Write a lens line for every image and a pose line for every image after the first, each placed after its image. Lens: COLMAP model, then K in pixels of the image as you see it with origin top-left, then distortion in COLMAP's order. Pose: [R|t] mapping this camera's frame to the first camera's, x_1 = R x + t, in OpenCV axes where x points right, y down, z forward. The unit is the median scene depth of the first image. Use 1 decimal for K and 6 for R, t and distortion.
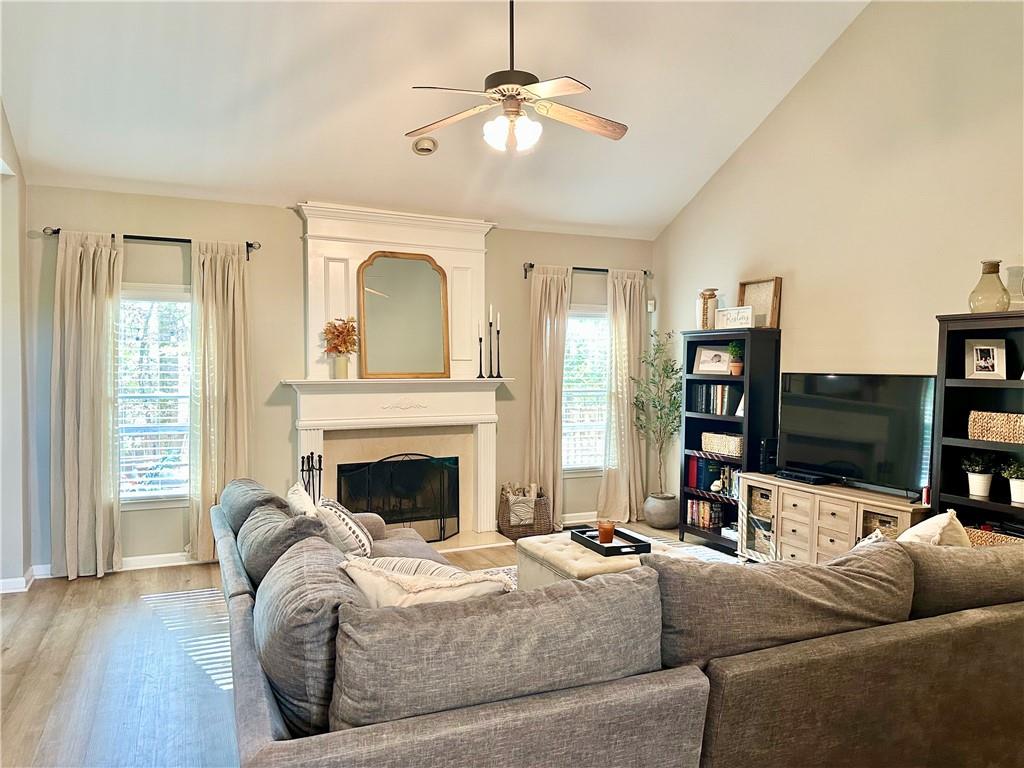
lens RADIAL K [[735.1, 0, 512.0], [0, 735.1, 384.0], [0, 0, 1]] dist [0.113389, -0.151693]
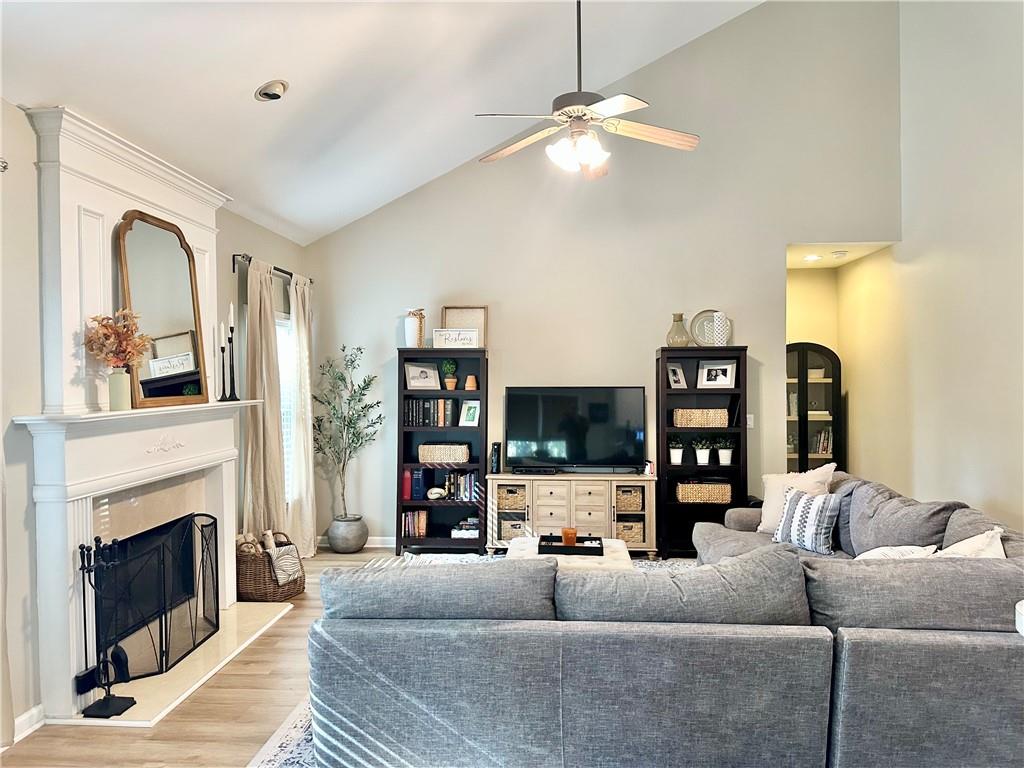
lens RADIAL K [[735.1, 0, 512.0], [0, 735.1, 384.0], [0, 0, 1]] dist [0.113389, -0.151693]
pose [[0.450125, -0.014166, 0.892853, -0.637503], [0.027956, 0.999608, 0.001766, -0.020084], [-0.892528, 0.024166, 0.450345, 0.427364]]
